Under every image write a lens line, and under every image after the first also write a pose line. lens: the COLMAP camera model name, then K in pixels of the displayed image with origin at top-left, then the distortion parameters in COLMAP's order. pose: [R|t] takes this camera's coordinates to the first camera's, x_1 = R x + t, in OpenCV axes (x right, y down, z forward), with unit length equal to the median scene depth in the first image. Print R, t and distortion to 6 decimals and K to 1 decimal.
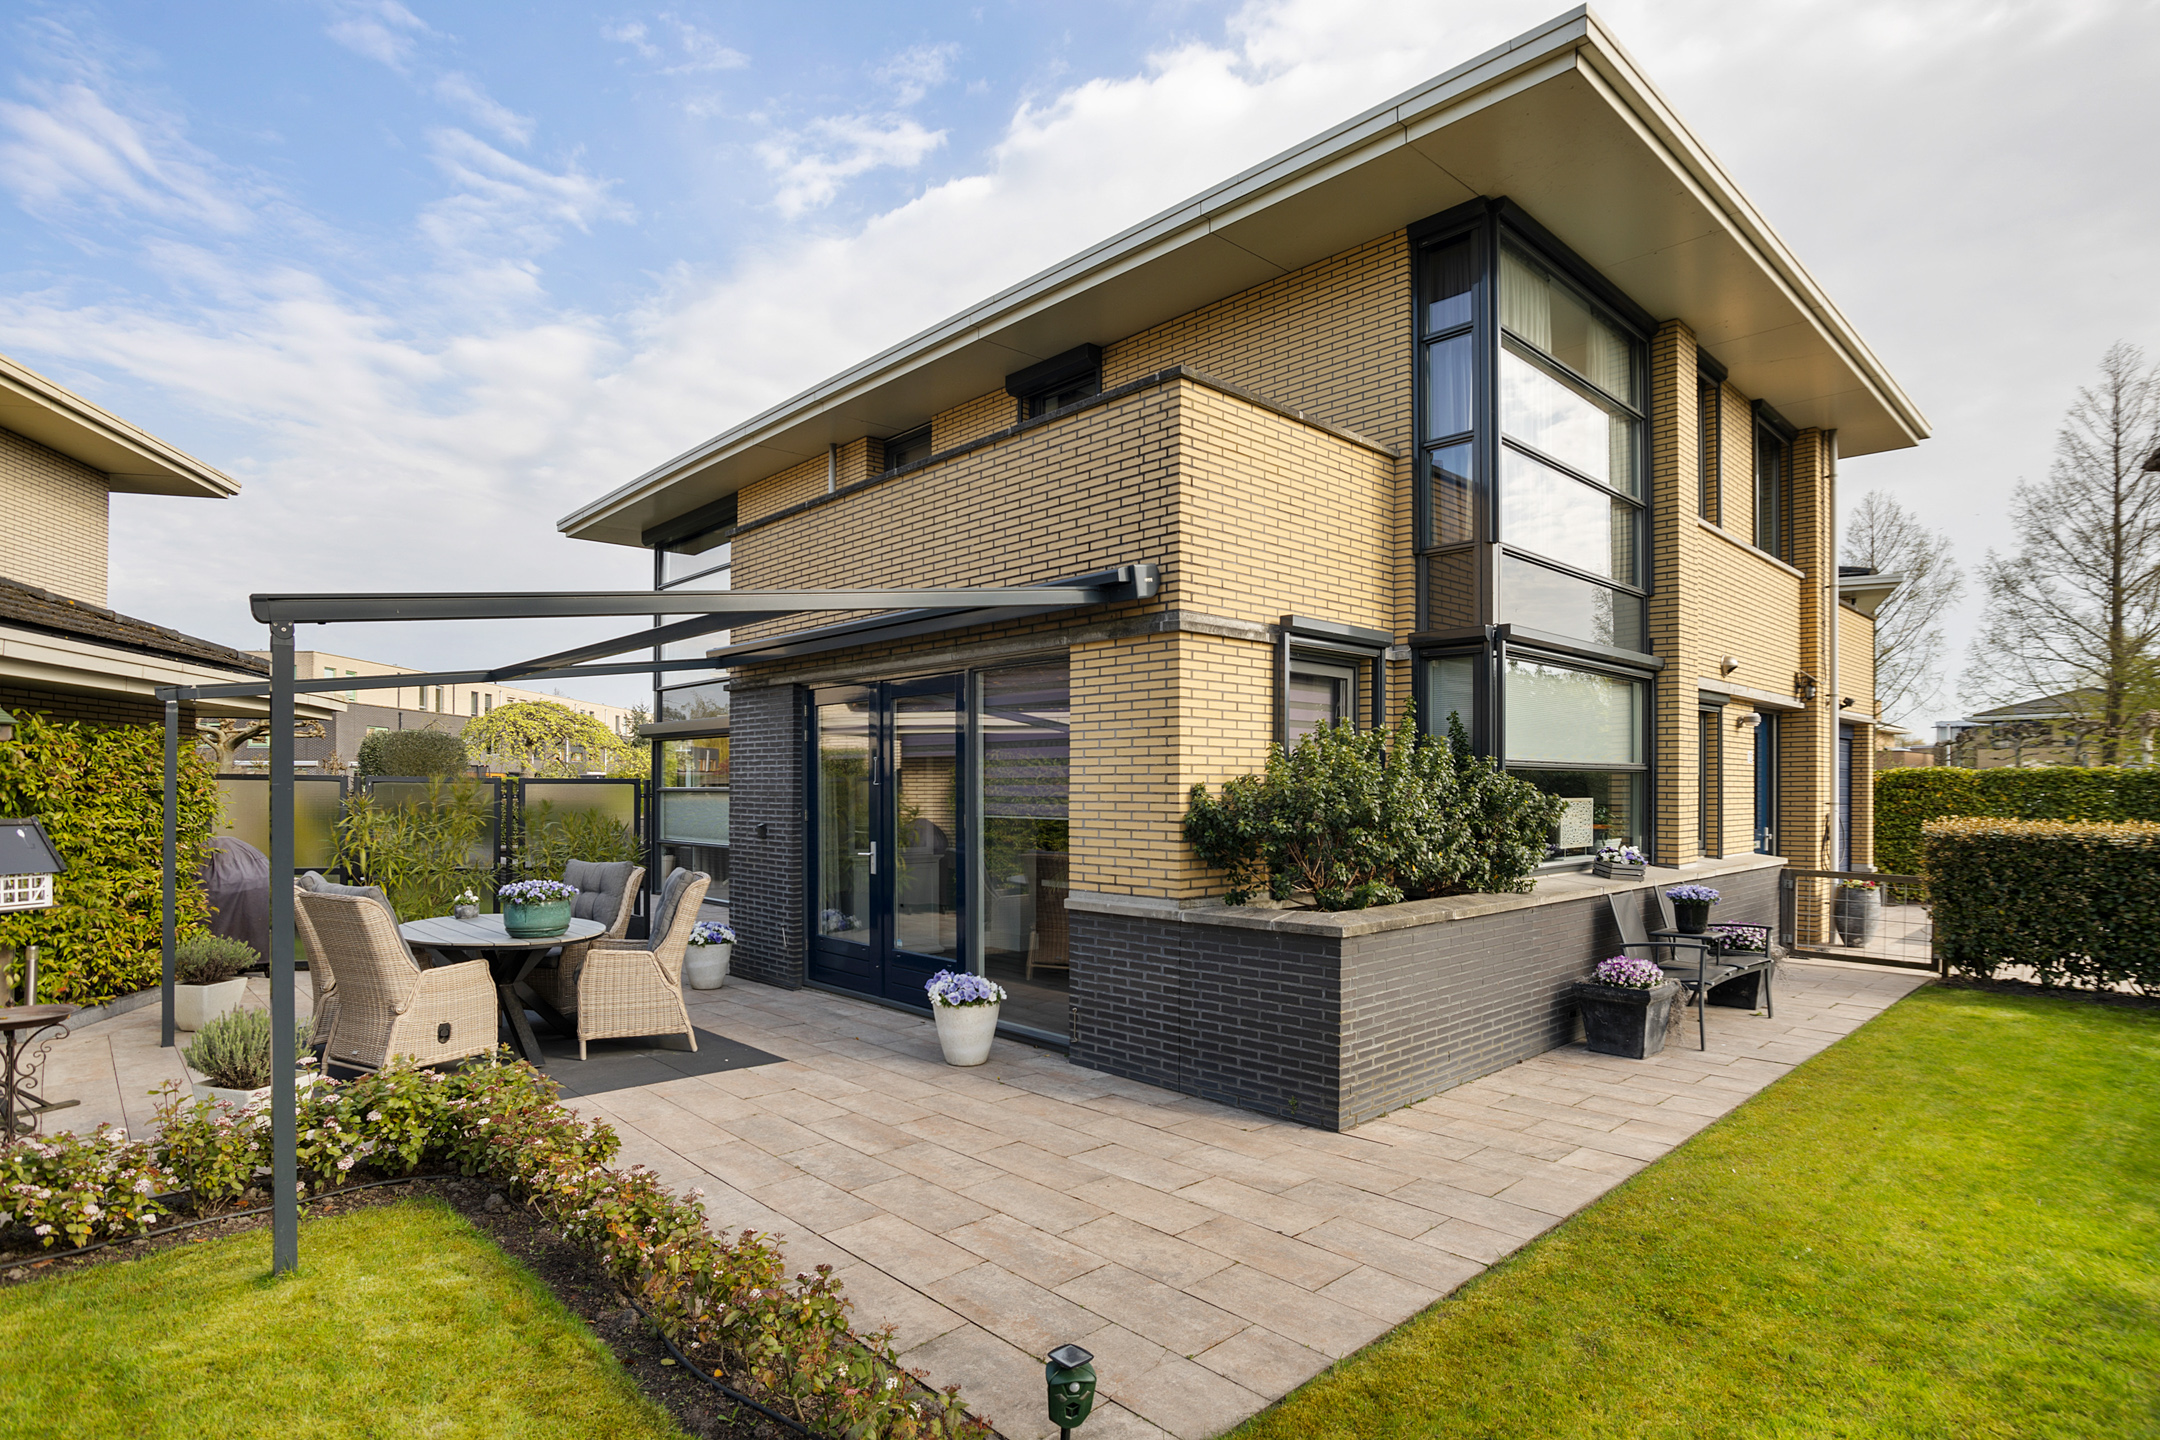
lens RADIAL K [[1106.1, 0, 1088.4], [0, 1106.1, 672.3], [0, 0, 1]] dist [-0.043772, 0.021271]
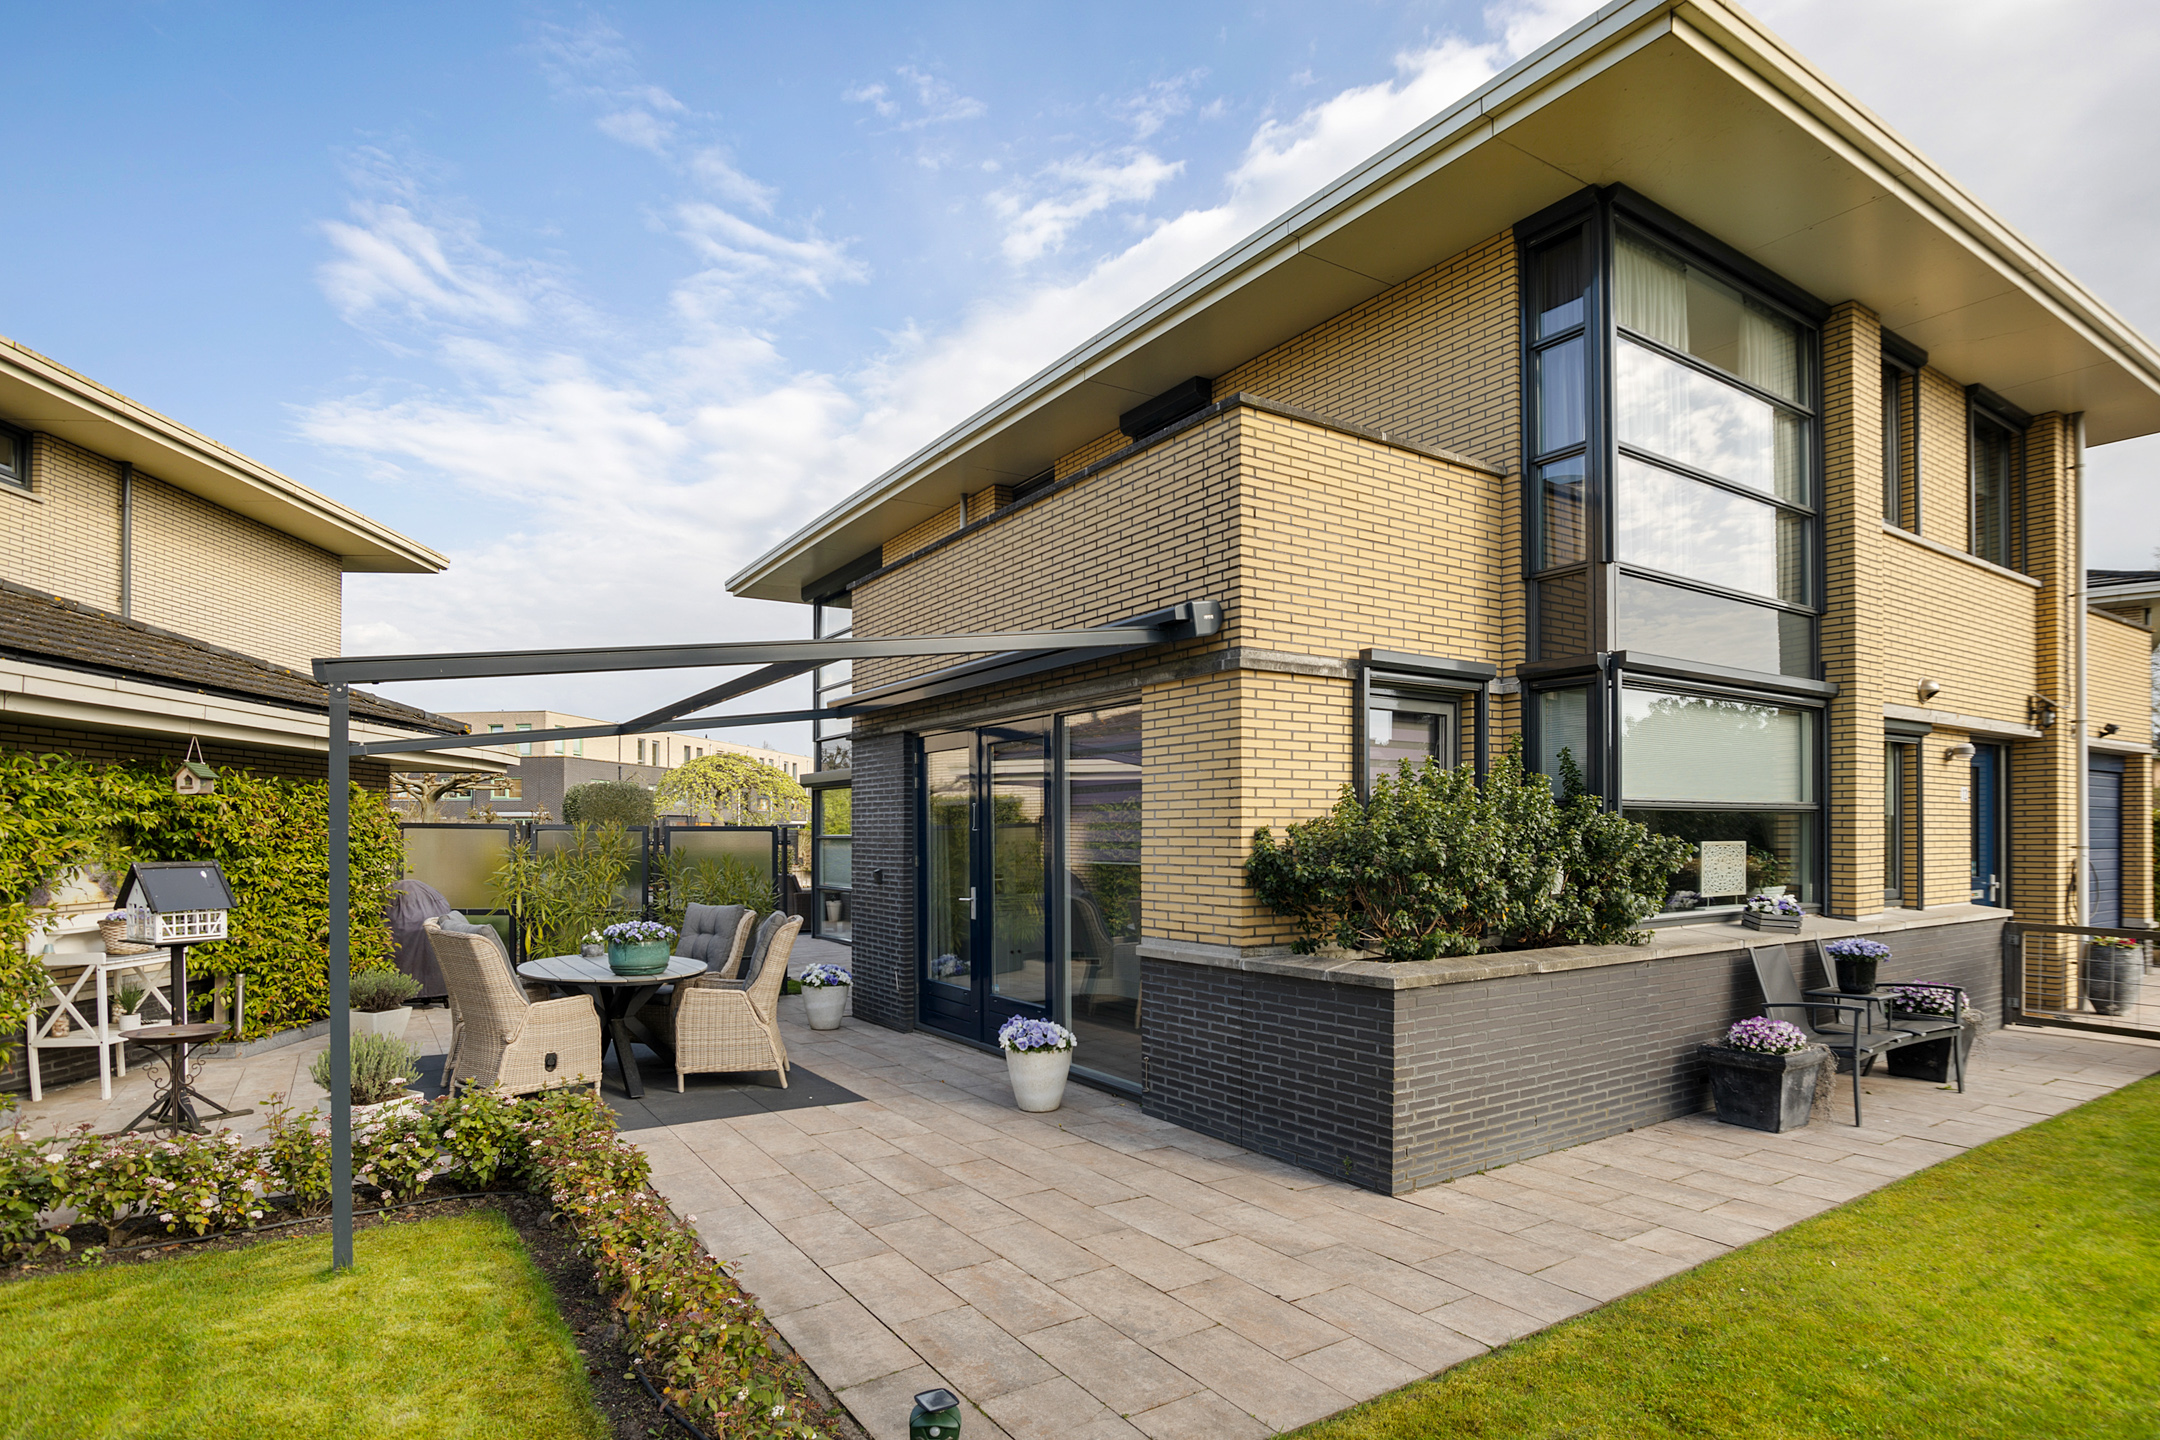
lens RADIAL K [[1124.5, 0, 1080.0], [0, 1124.5, 720.0], [0, 0, 1]] dist [-0.049752, 0.026552]
pose [[0.984187, -0.021425, -0.175832, 0.108615], [0.021951, 0.999758, 0.001046, 0.002876], [0.175767, -0.004889, 0.984420, 0.011449]]
